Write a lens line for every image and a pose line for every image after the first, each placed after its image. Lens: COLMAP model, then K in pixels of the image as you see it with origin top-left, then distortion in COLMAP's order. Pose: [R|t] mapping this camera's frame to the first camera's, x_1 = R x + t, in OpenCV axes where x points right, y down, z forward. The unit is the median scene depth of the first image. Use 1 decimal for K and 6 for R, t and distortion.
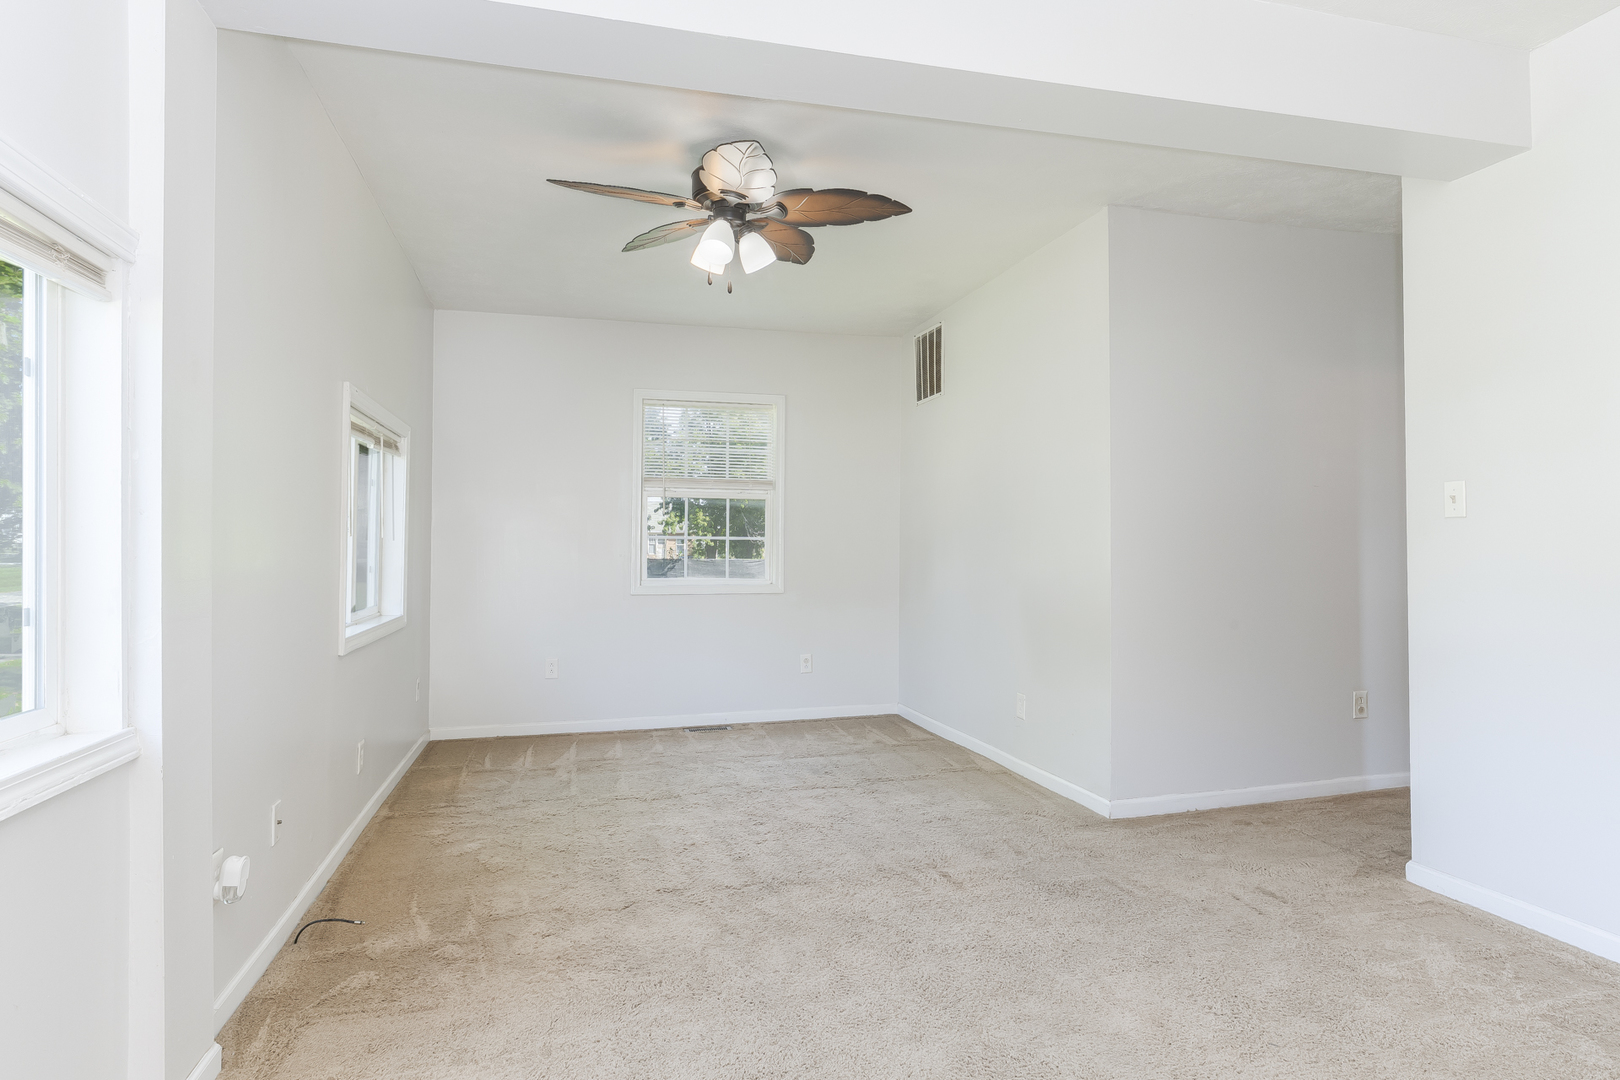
lens RADIAL K [[893.9, 0, 809.3], [0, 893.9, 545.2], [0, 0, 1]] dist [0.001705, 0.000485]
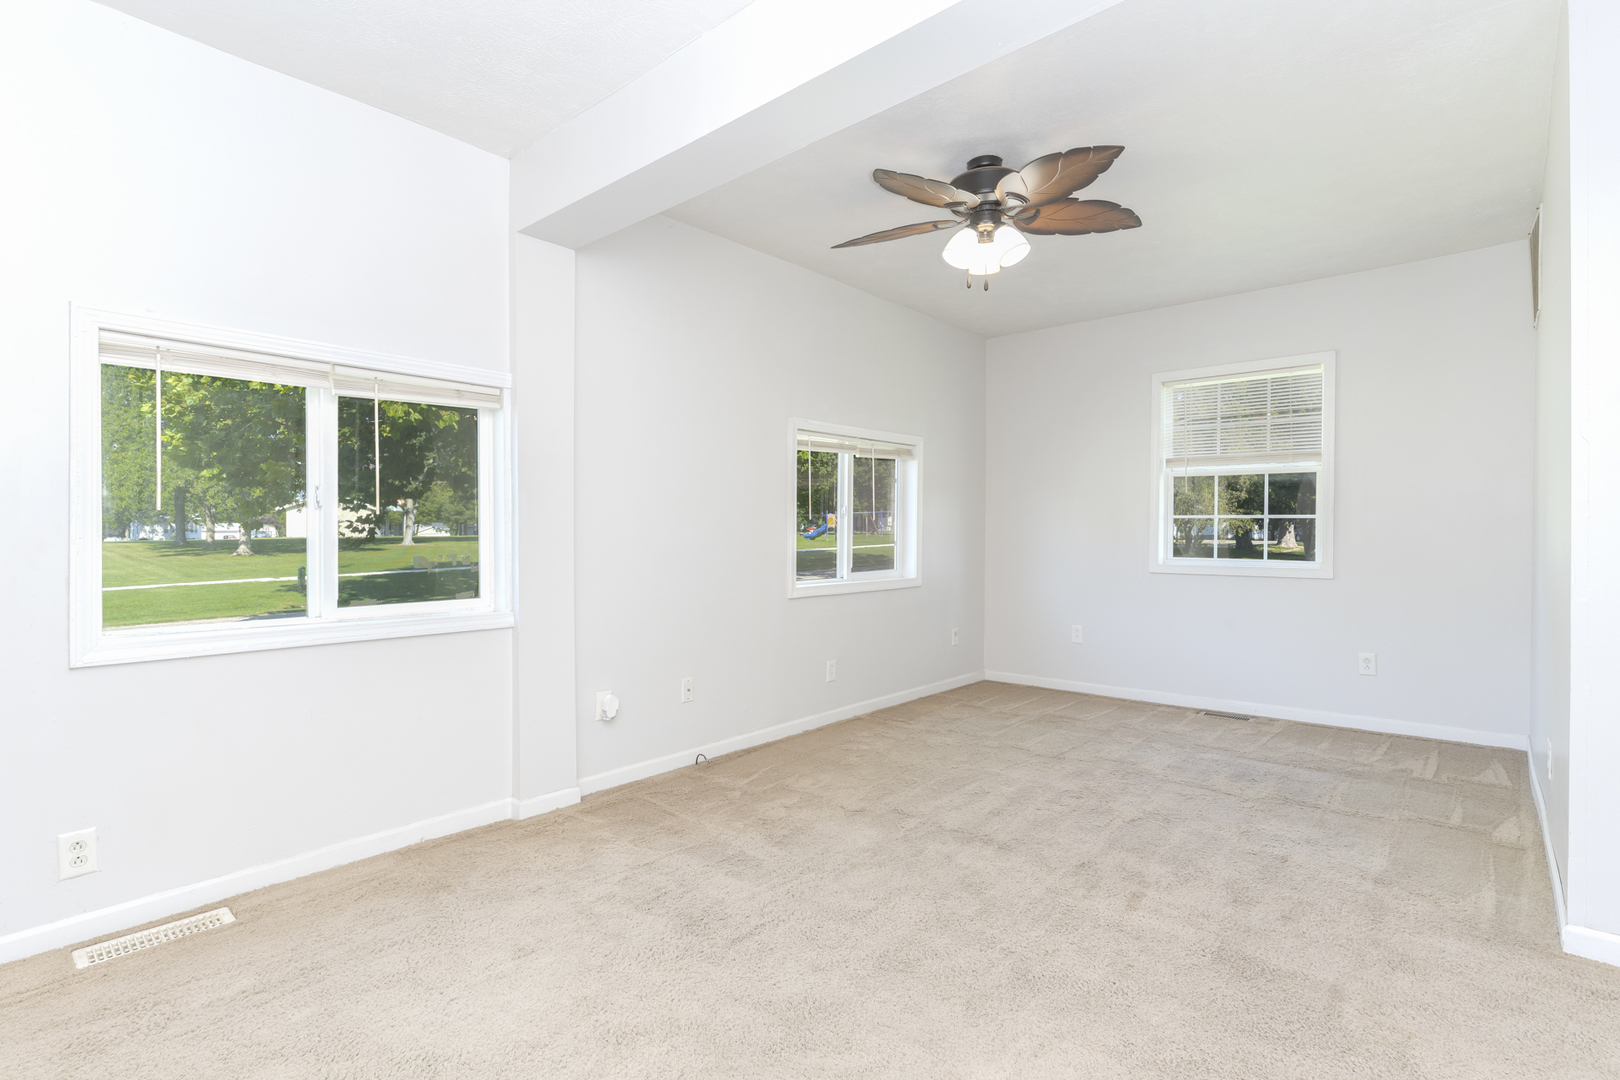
lens RADIAL K [[768.7, 0, 803.1], [0, 768.7, 531.7], [0, 0, 1]] dist [-0.000504, 0.000421]
pose [[0.553796, -0.002267, -0.832649, 0.482698], [0.004711, 0.999989, 0.000411, 0.008058], [0.832639, -0.004150, 0.553800, 0.251195]]
